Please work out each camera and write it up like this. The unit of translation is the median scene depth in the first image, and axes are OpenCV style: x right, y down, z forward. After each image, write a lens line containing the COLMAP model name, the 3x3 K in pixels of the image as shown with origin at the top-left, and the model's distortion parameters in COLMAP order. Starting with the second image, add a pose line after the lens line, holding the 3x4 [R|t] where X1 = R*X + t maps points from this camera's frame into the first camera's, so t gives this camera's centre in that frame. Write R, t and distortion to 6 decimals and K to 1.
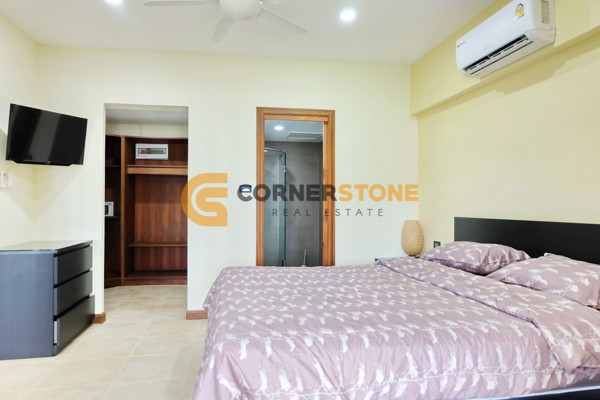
lens RADIAL K [[410.5, 0, 299.7], [0, 410.5, 196.1], [0, 0, 1]] dist [-0.046478, 0.047199]
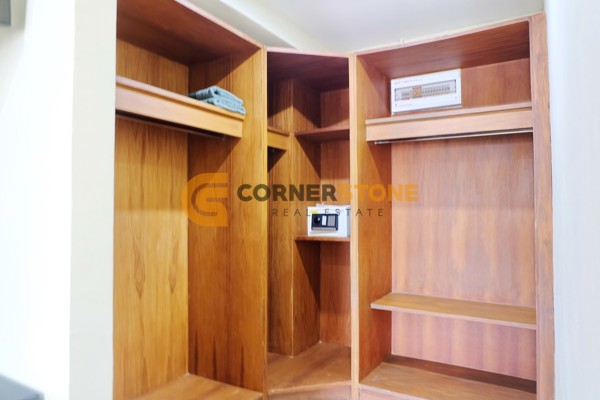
lens RADIAL K [[410.5, 0, 302.7], [0, 410.5, 197.0], [0, 0, 1]] dist [-0.046478, 0.047199]
pose [[0.758088, -0.015857, -0.651959, -0.306298], [0.012890, 0.999873, -0.009331, 0.013455], [0.652025, -0.001330, 0.758197, 1.009727]]
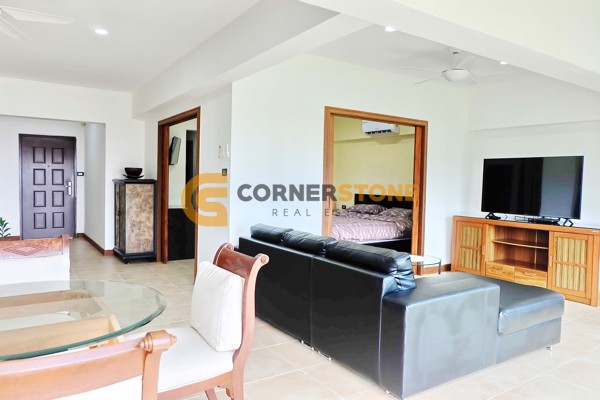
lens RADIAL K [[436.6, 0, 302.7], [0, 436.6, 200.3], [0, 0, 1]] dist [-0.014698, 0.019873]
pose [[0.917562, 0.000792, 0.397591, -0.881027], [-0.027966, 0.997650, 0.062554, -0.058525], [-0.396607, -0.068517, 0.915428, -1.142260]]
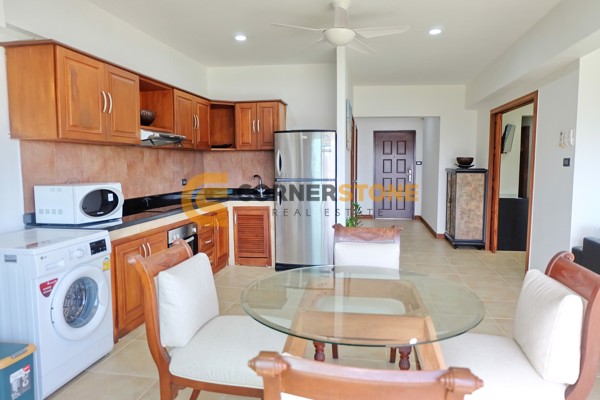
lens RADIAL K [[410.5, 0, 300.7], [0, 410.5, 198.6], [0, 0, 1]] dist [-0.046478, 0.047199]
pose [[0.939052, 0.026881, -0.342721, -0.863209], [0.010436, 0.994250, 0.106577, -0.079172], [0.343615, -0.103658, 0.933372, -1.090312]]
